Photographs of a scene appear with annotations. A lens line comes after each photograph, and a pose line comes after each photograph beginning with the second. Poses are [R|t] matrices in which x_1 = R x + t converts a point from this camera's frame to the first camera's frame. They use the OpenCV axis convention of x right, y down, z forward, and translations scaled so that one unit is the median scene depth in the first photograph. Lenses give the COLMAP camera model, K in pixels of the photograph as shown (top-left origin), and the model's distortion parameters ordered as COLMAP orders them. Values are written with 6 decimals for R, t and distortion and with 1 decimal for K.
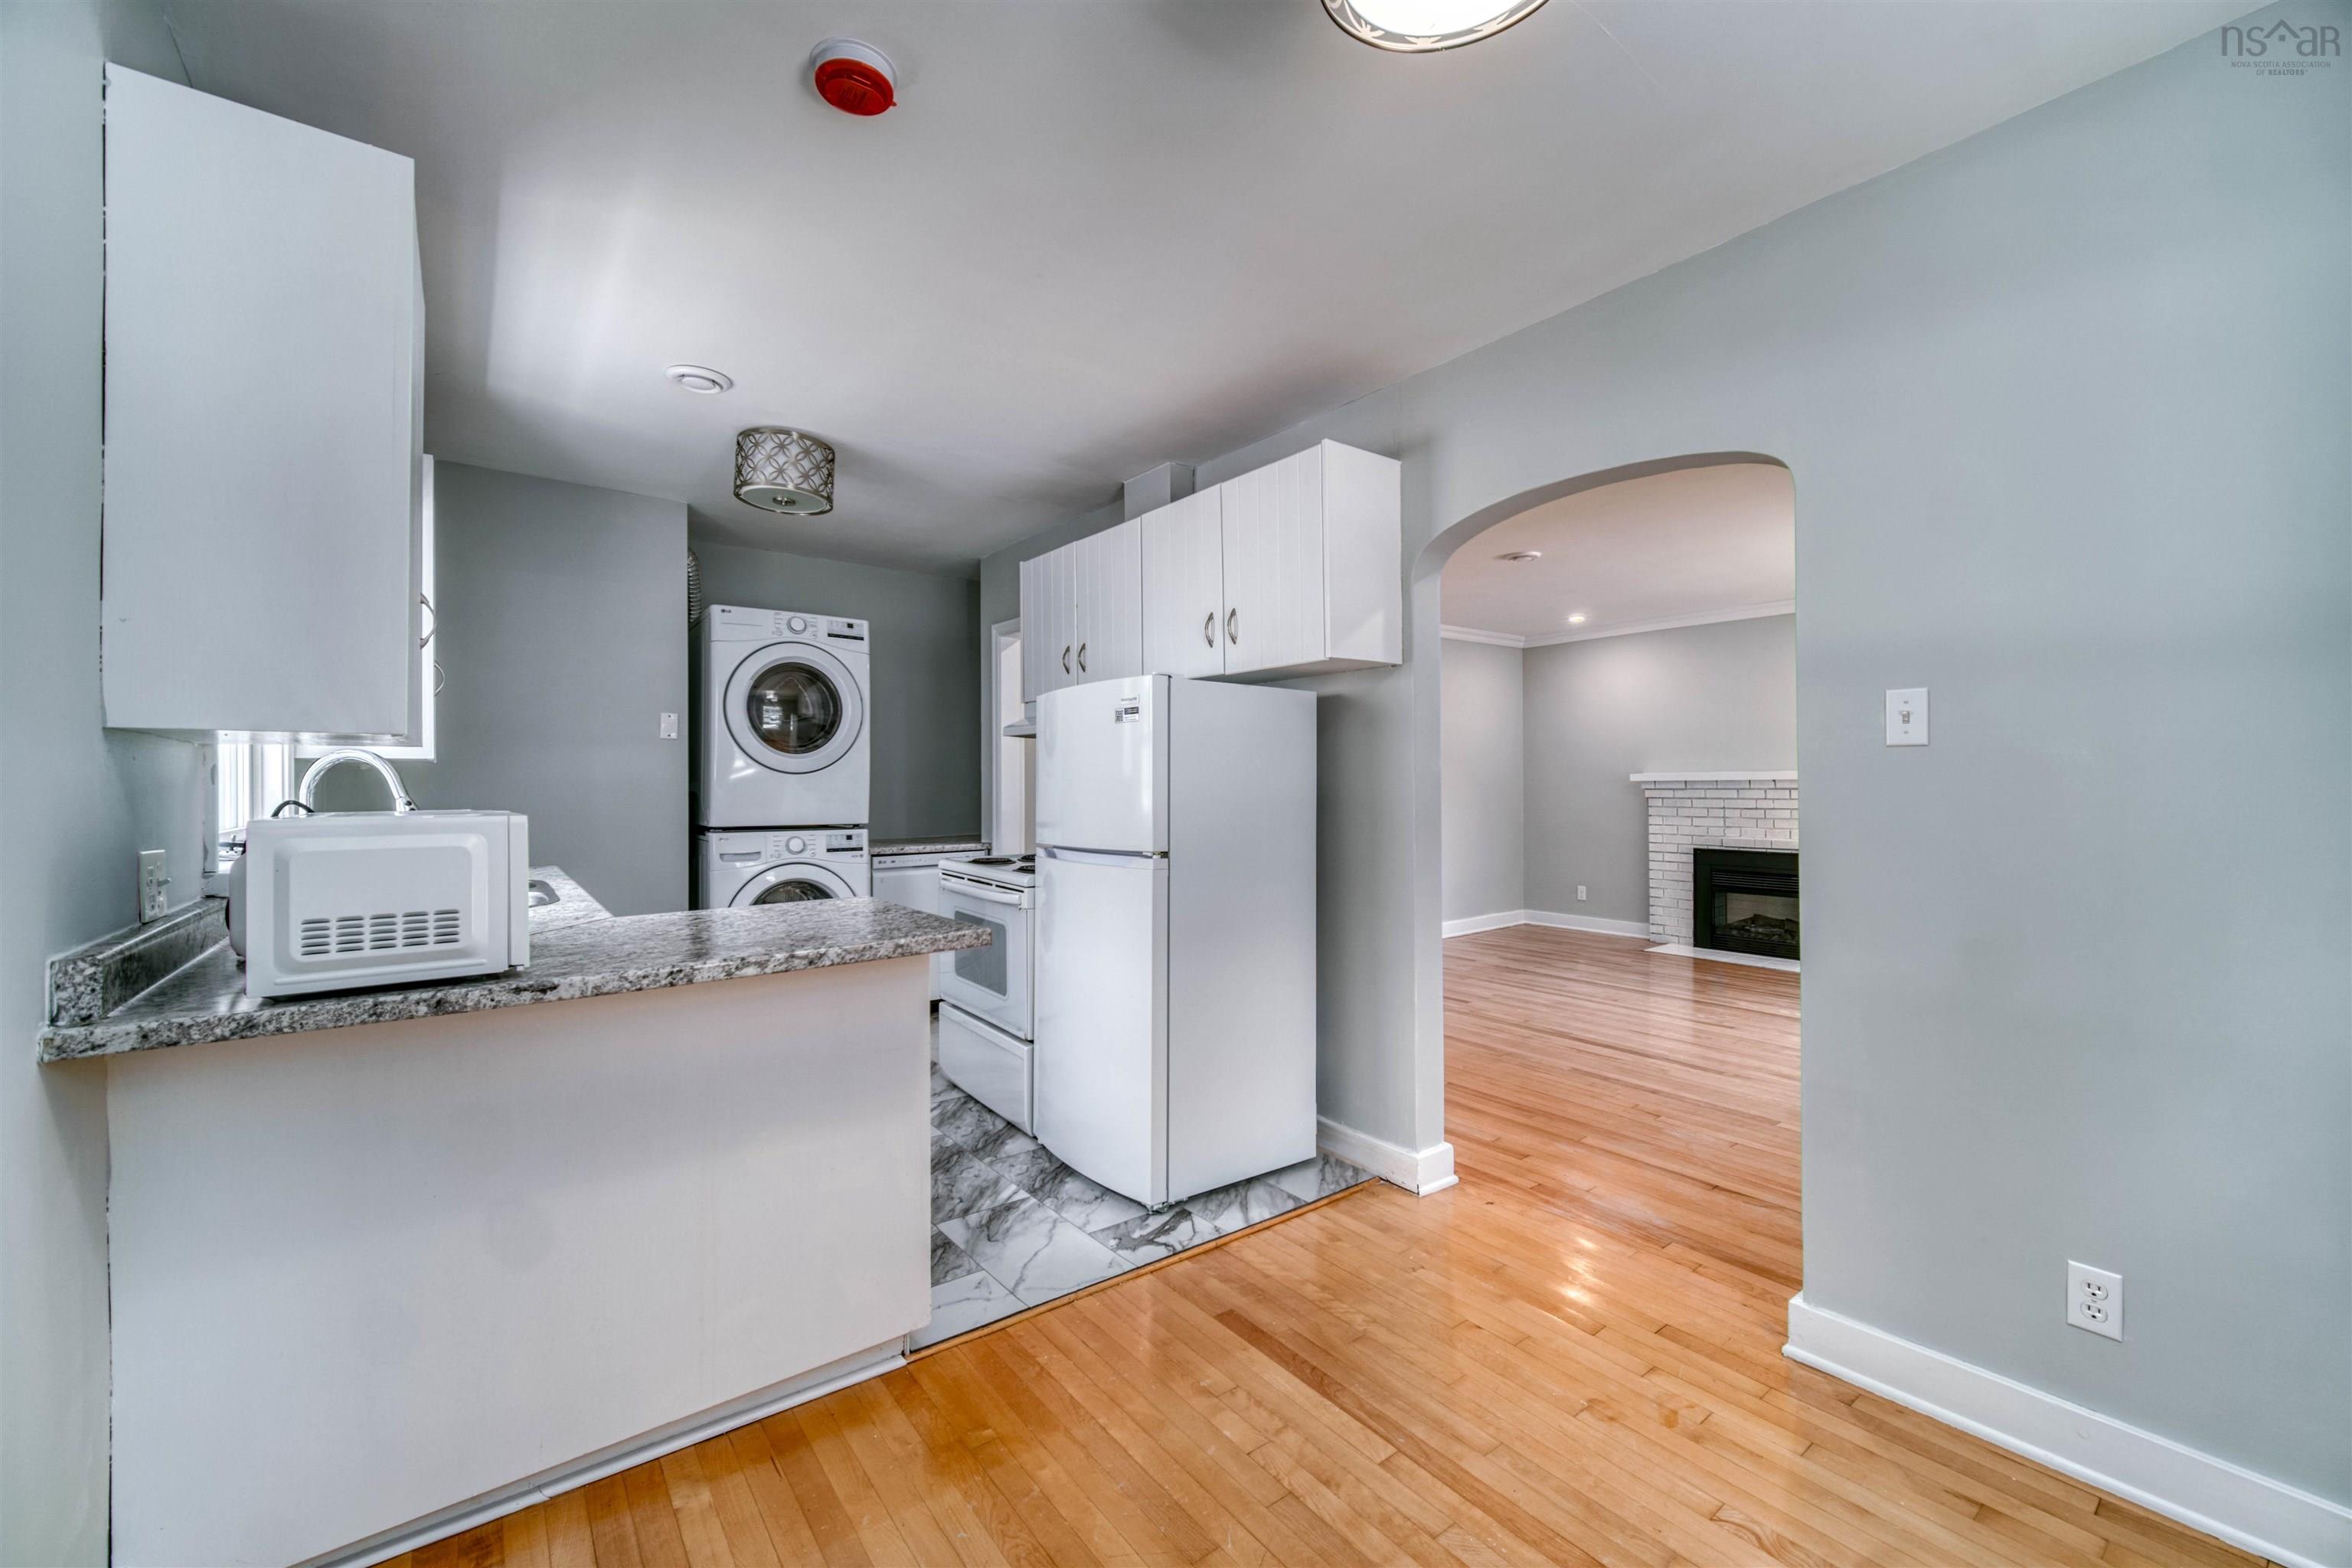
lens RADIAL K [[931.7, 0, 1168.9], [0, 931.7, 780.9], [0, 0, 1]] dist [-0.001460, -0.000481]
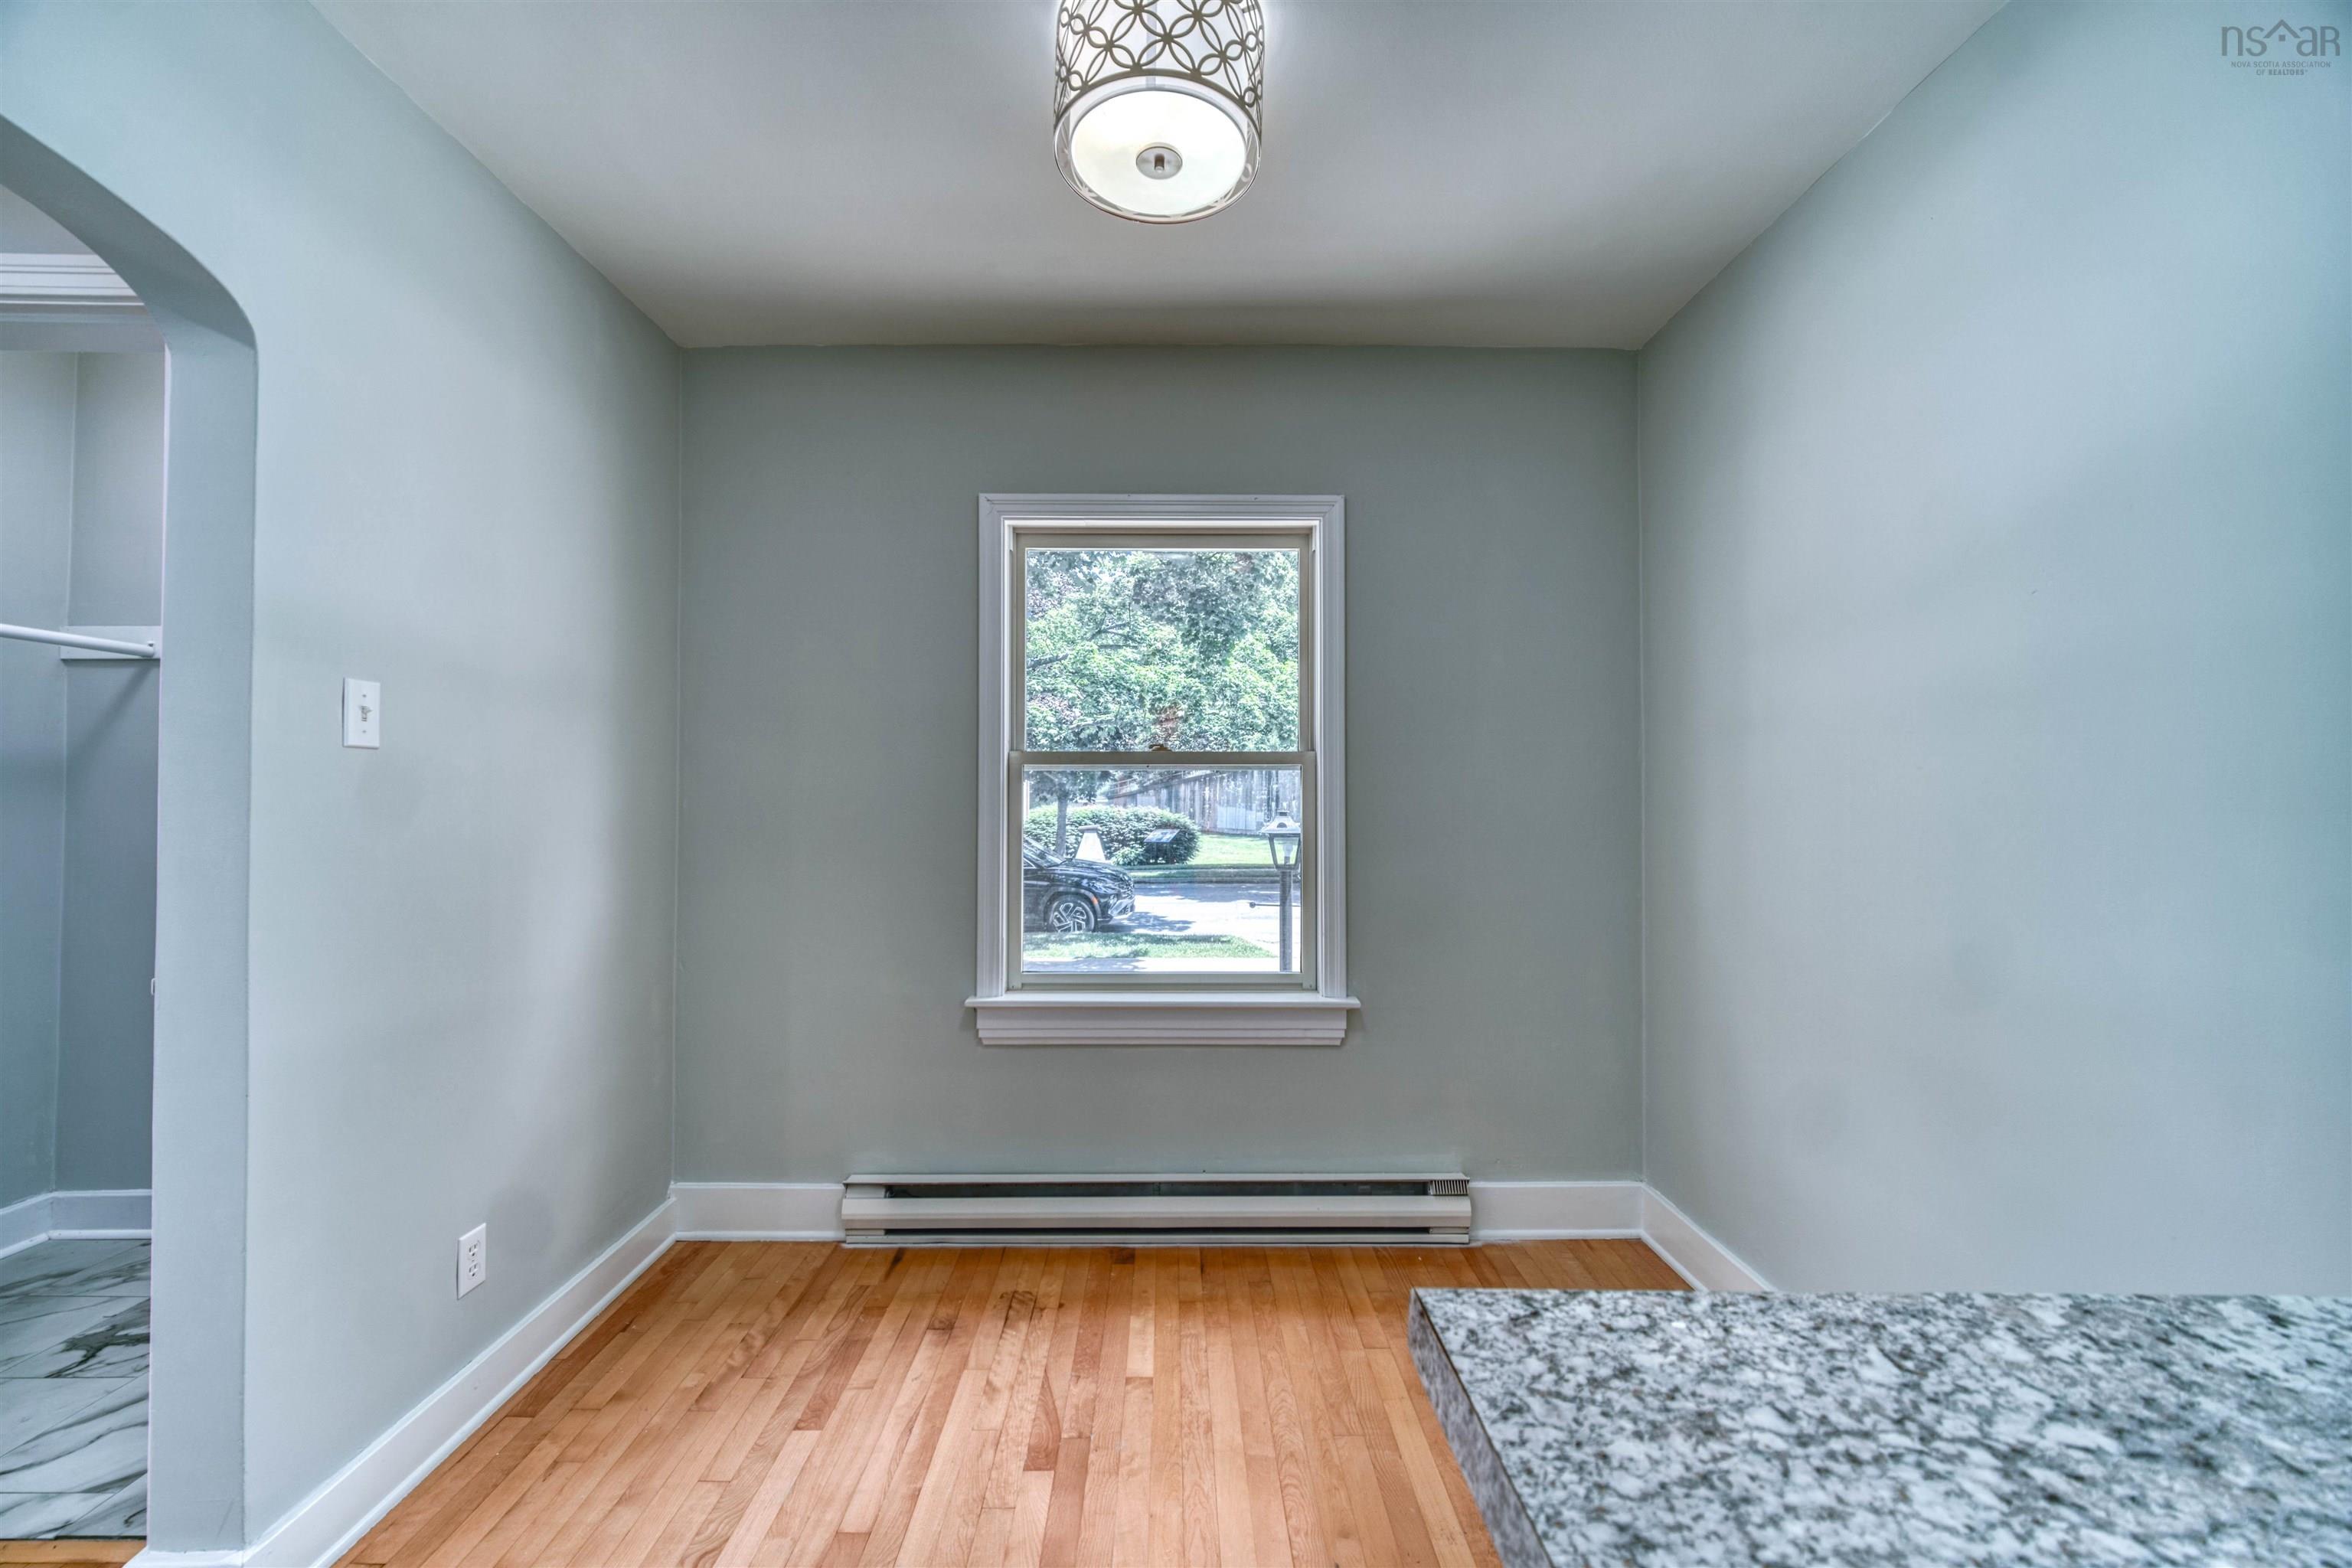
lens RADIAL K [[928.7, 0, 1171.9], [0, 928.7, 779.4], [0, 0, 1]] dist [-0.001508, -0.000781]
pose [[-0.800072, 0.010102, 0.599819, -0.121603], [-0.002832, 0.999783, -0.020615, 0.002444], [-0.599898, -0.018192, -0.799870, 0.501685]]
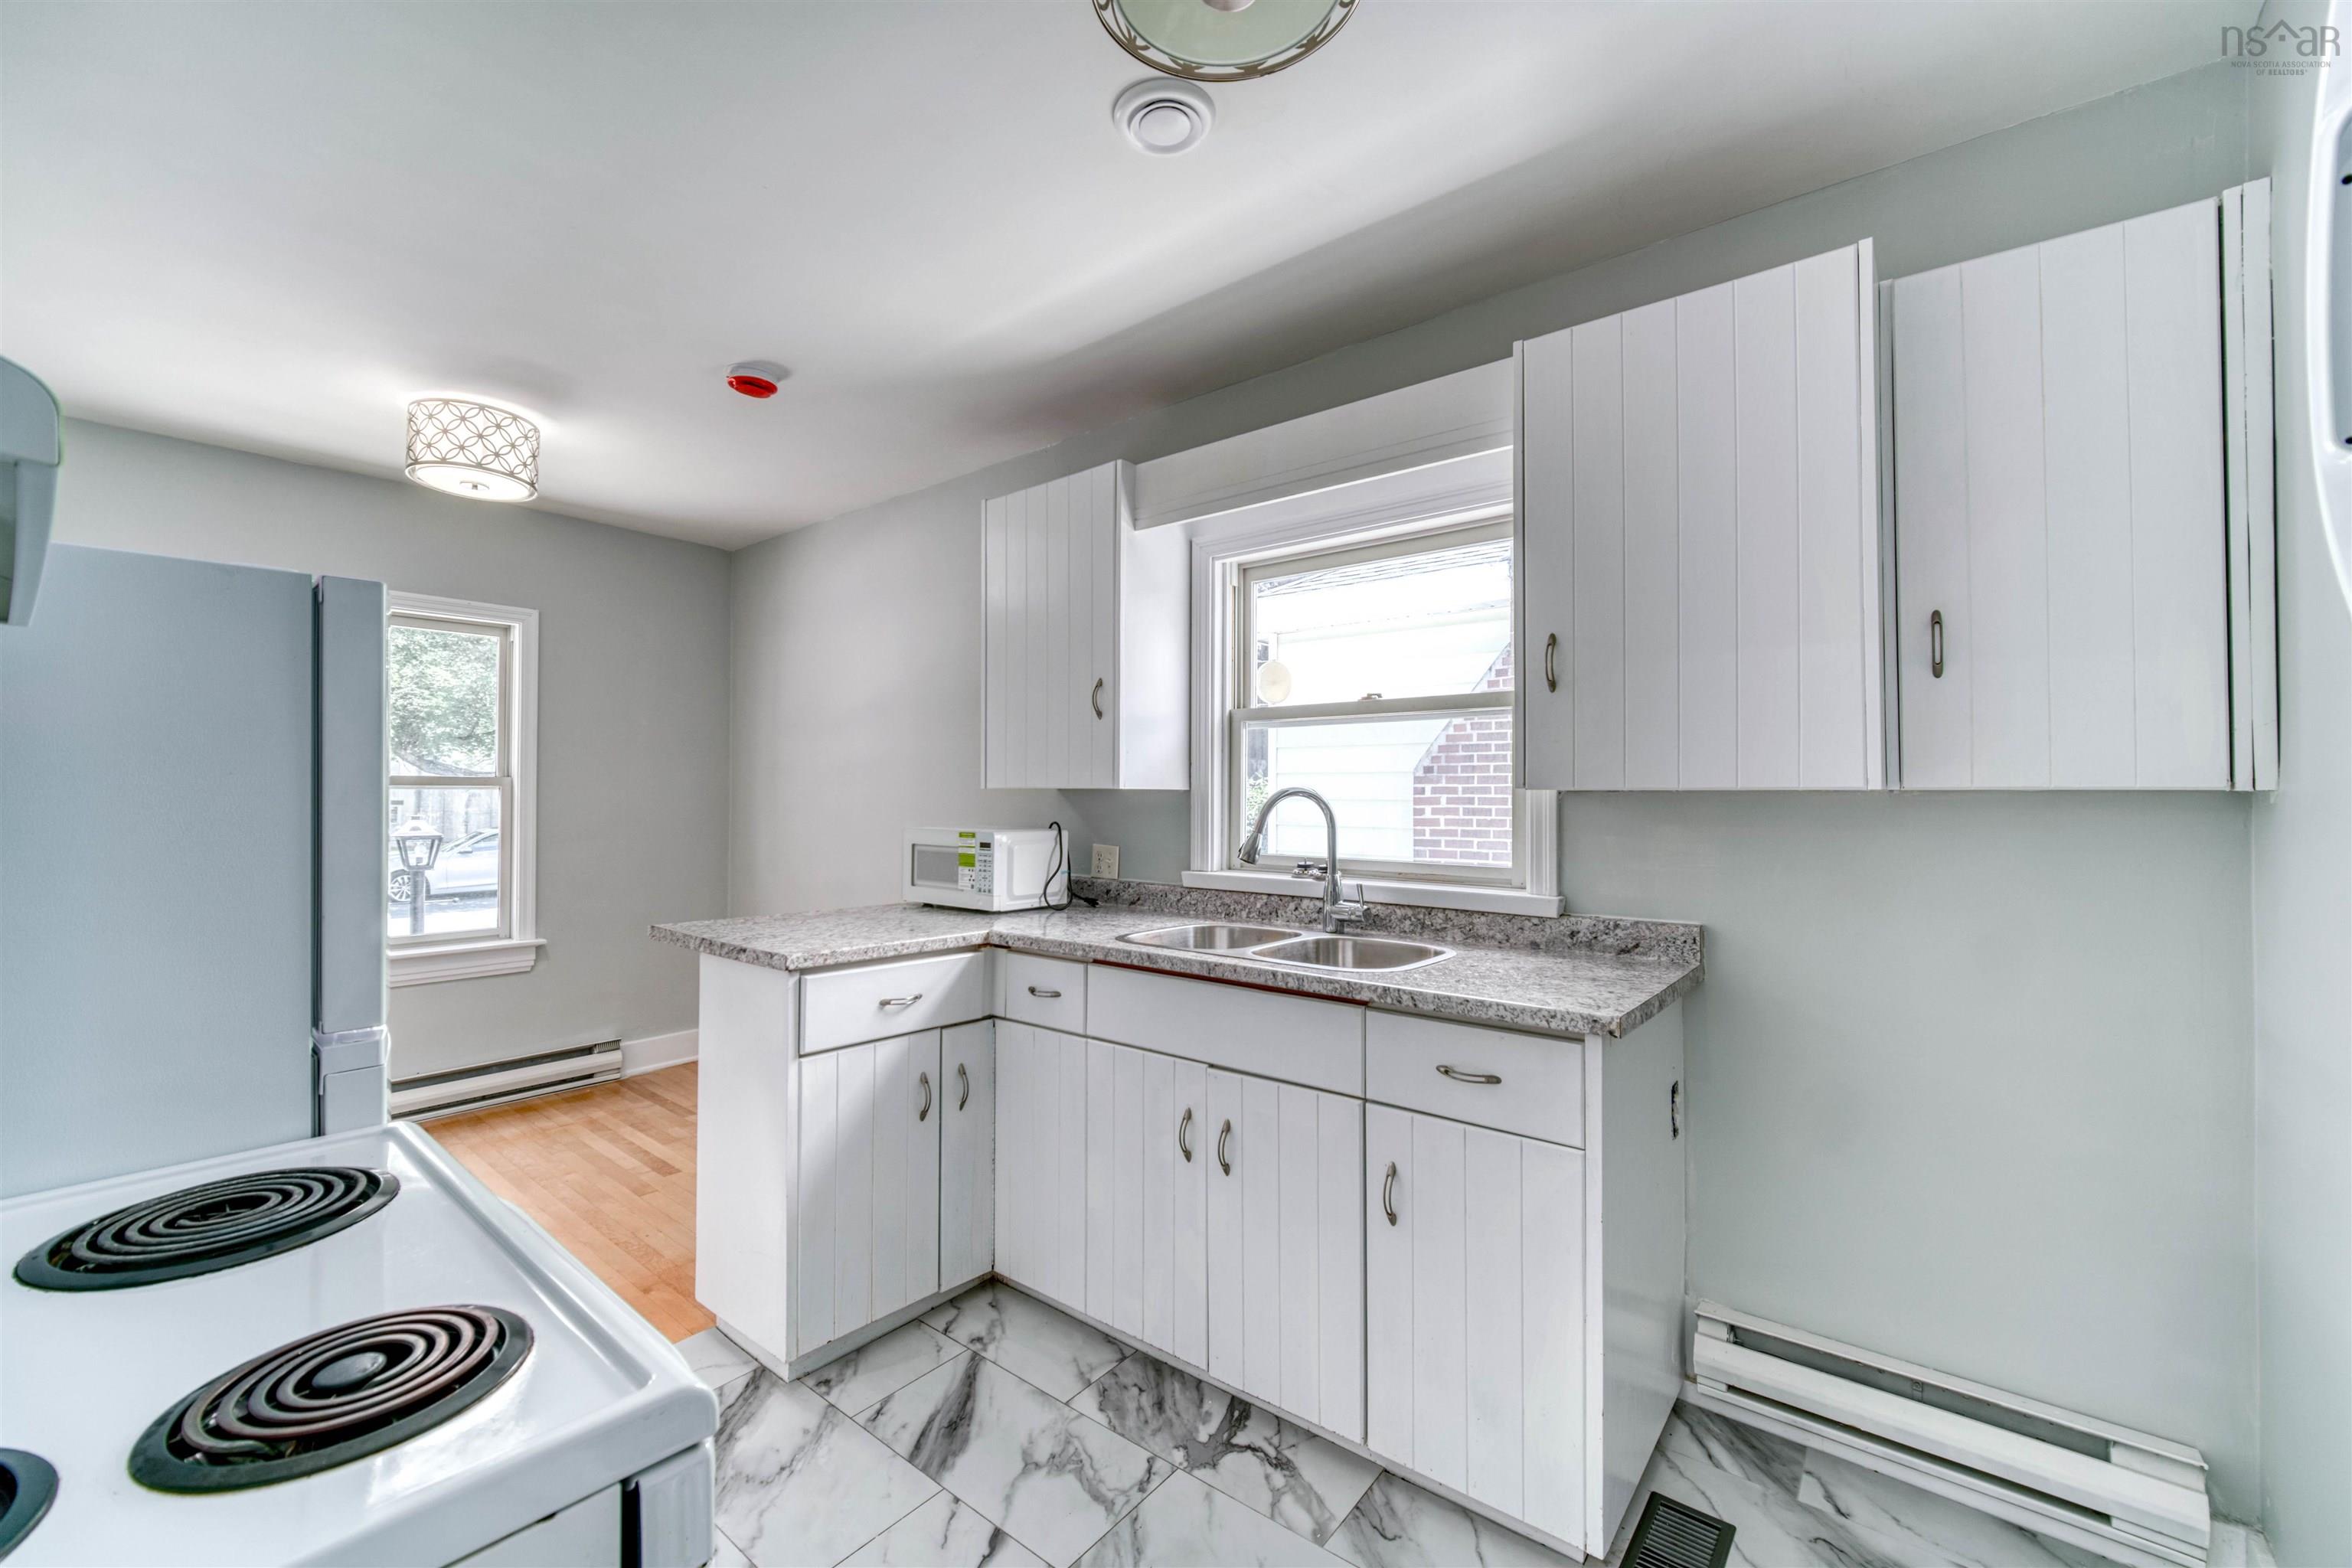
lens RADIAL K [[942.9, 0, 1176.0], [0, 942.9, 784.0], [0, 0, 1]] dist [-0.008364, -0.000238]
pose [[-0.971728, -0.006469, -0.236014, -0.238719], [-0.003312, 0.999900, -0.013772, -0.010751], [0.236079, -0.012601, -0.971652, 0.975017]]
